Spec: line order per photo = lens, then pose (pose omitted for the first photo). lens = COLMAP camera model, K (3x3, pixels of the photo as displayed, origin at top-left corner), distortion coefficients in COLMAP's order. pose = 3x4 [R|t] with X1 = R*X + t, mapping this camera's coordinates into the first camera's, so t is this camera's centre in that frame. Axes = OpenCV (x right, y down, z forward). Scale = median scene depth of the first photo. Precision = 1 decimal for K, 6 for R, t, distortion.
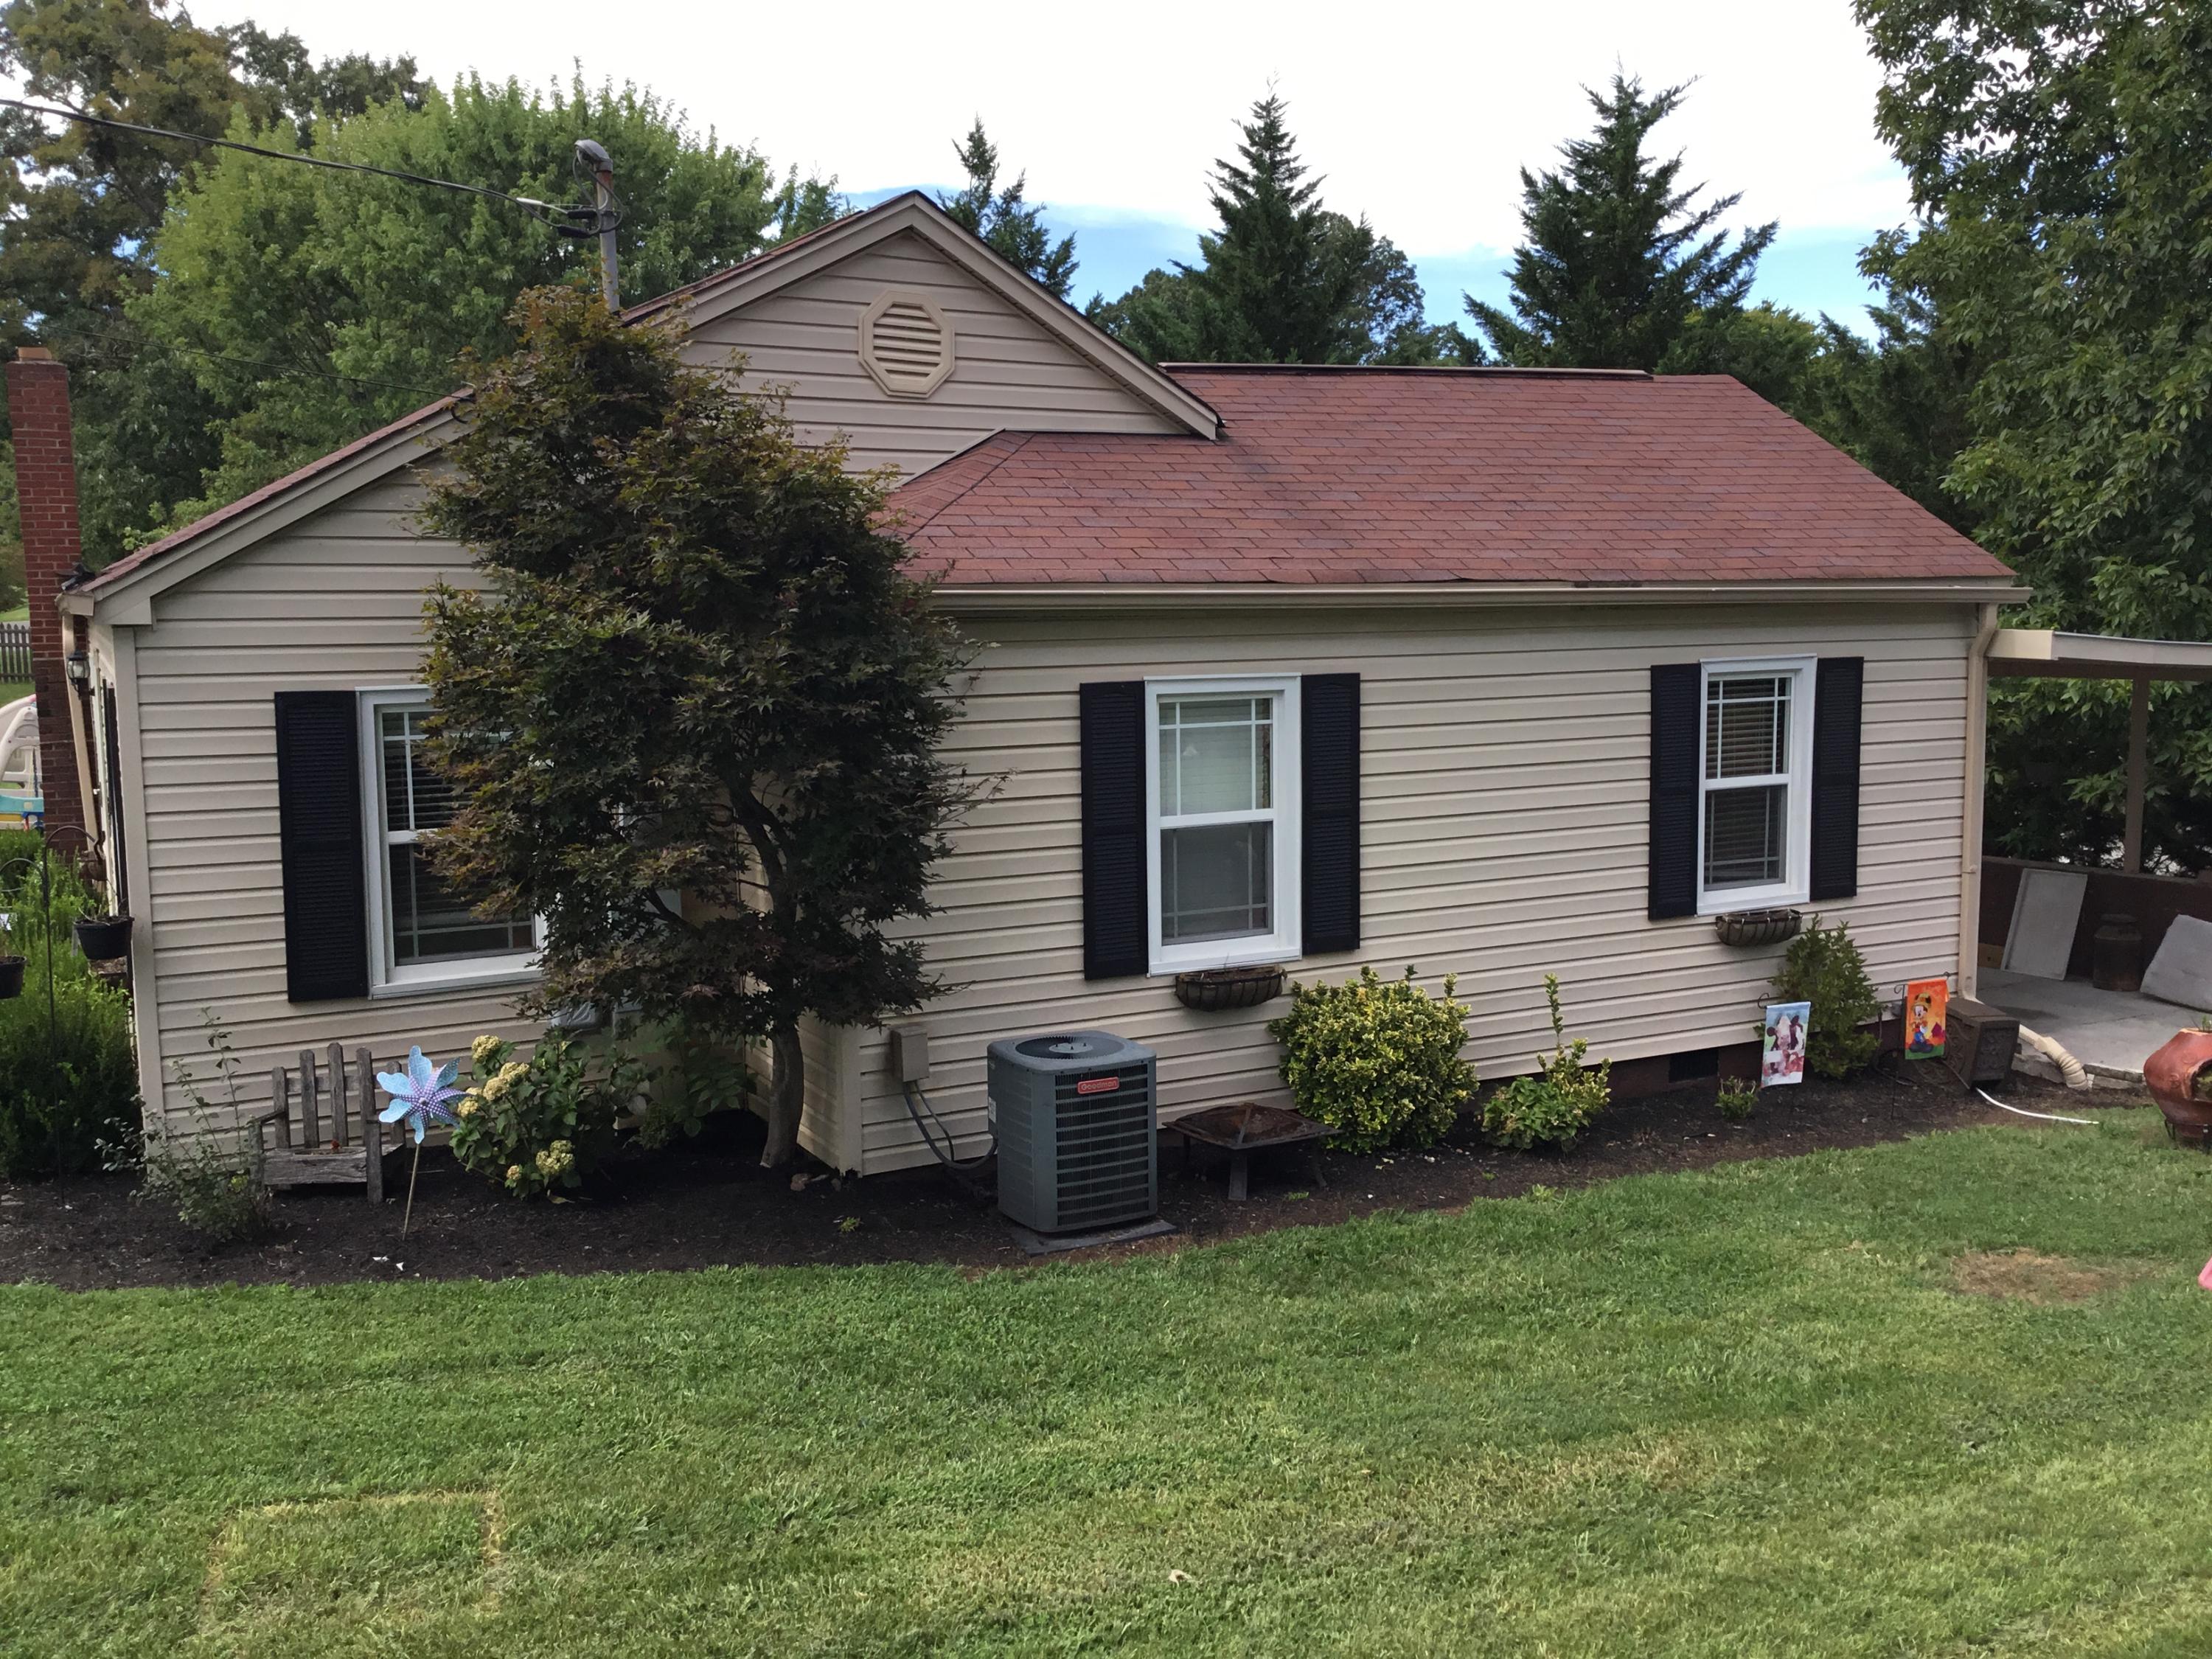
lens RADIAL K [[2024.6, 0, 1106.0], [0, 2024.6, 829.5], [0, 0, 1]] dist [0.011305, 0.023988]
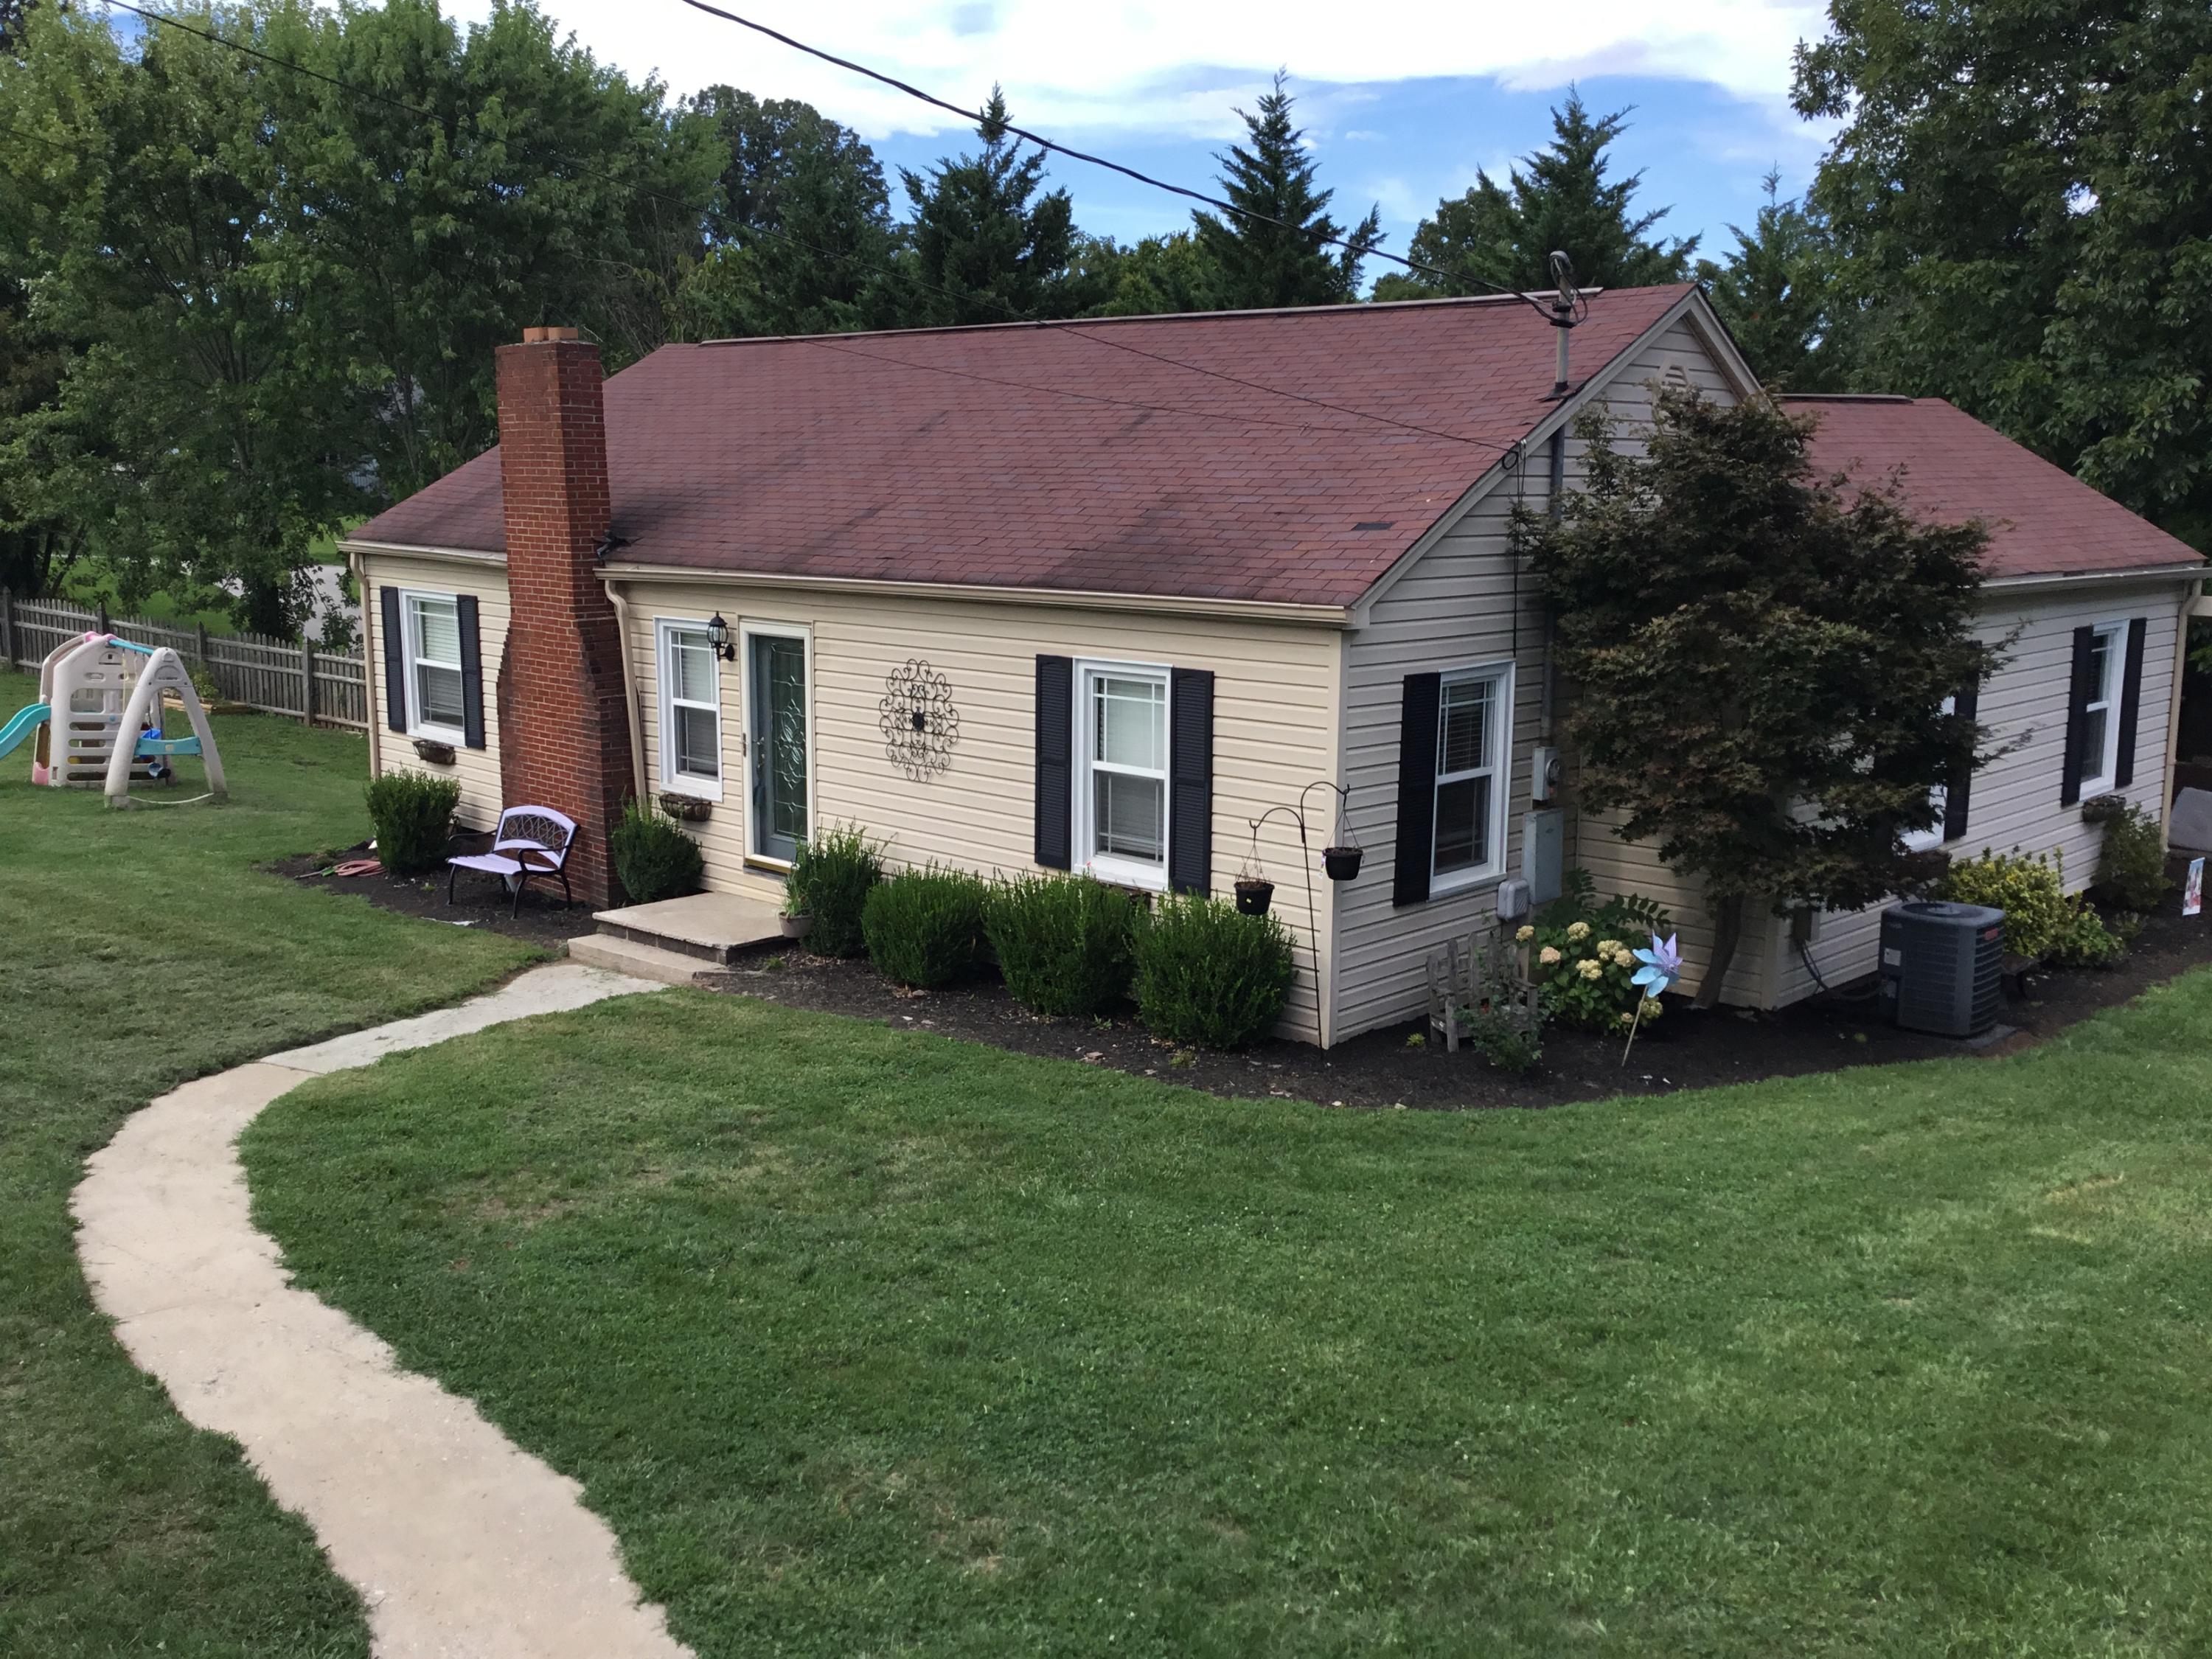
lens RADIAL K [[2013.2, 0, 1106.0], [0, 2013.2, 829.5], [0, 0, 1]] dist [0.118791, -0.191723]
pose [[0.950366, -0.040690, 0.308463, -0.408104], [0.023536, 0.997973, 0.059132, -0.020127], [-0.310244, -0.048937, 0.949397, -0.082464]]
